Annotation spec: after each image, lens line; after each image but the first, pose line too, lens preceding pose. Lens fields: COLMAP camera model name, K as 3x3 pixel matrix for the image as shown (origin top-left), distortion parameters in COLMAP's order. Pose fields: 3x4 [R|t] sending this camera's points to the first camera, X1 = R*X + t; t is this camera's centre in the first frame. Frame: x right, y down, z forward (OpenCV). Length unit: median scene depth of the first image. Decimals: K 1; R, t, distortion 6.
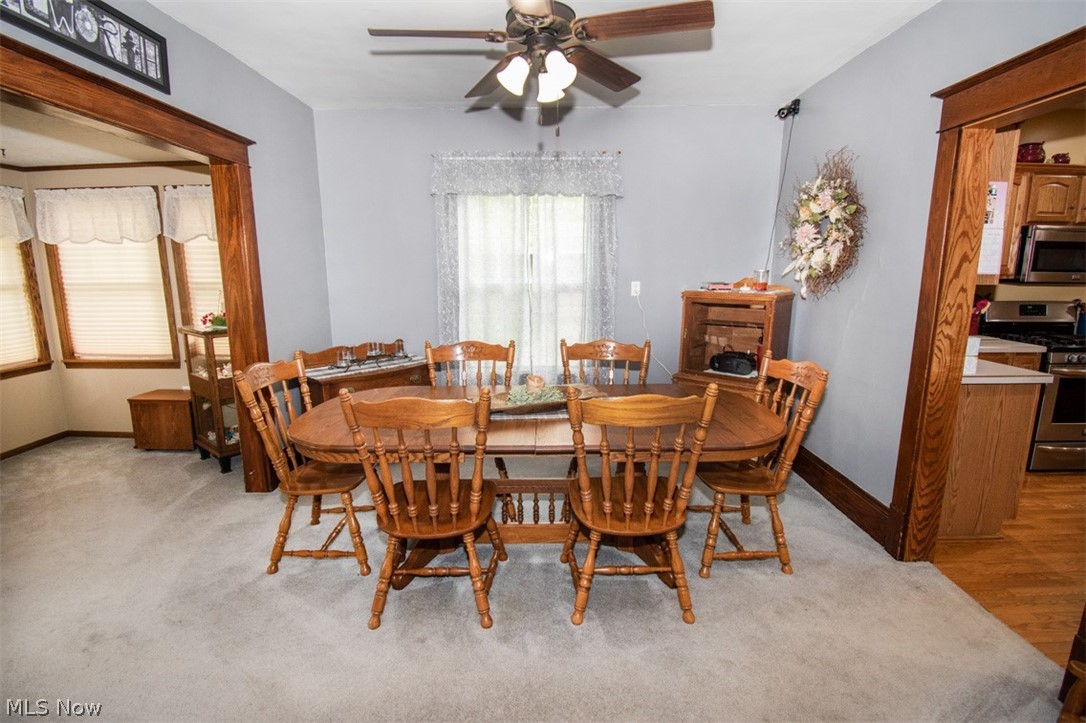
lens RADIAL K [[497.8, 0, 545.1], [0, 497.8, 361.1], [0, 0, 1]] dist [-0.014183, -0.007551]
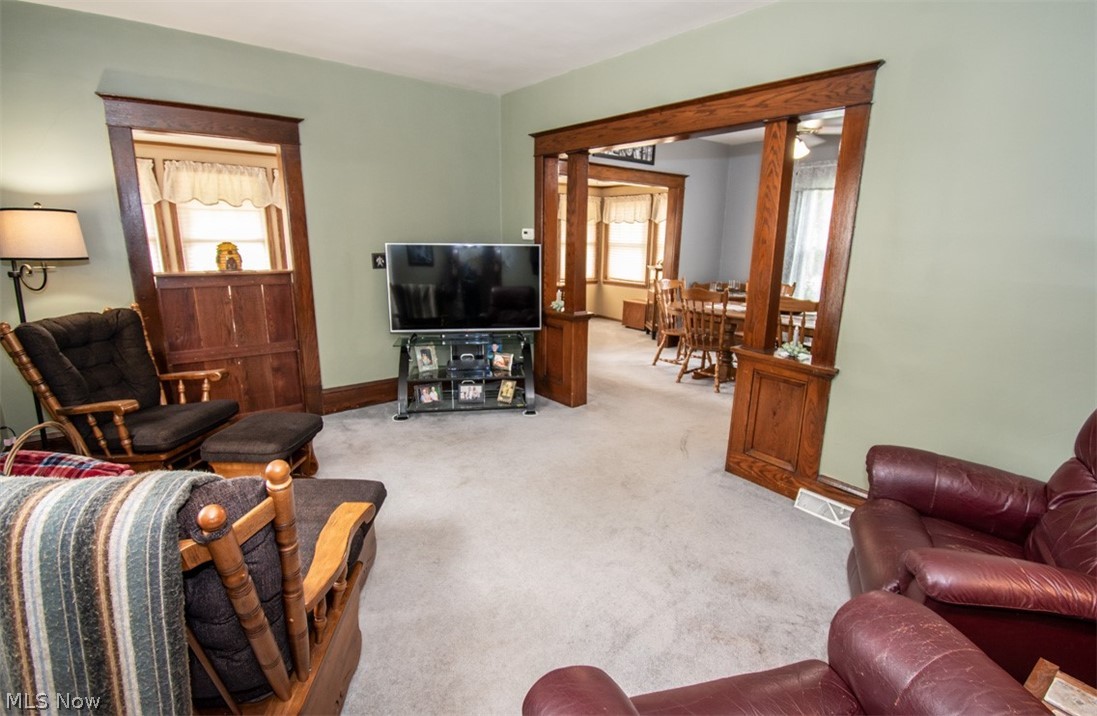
lens RADIAL K [[527.9, 0, 550.7], [0, 527.9, 367.5], [0, 0, 1]] dist [-0.002681, -0.000662]
pose [[0.640422, 0.198843, -0.741837, 0.640804], [-0.153137, 0.979568, 0.130364, 0.109901], [0.752602, 0.030115, 0.657787, -0.662930]]
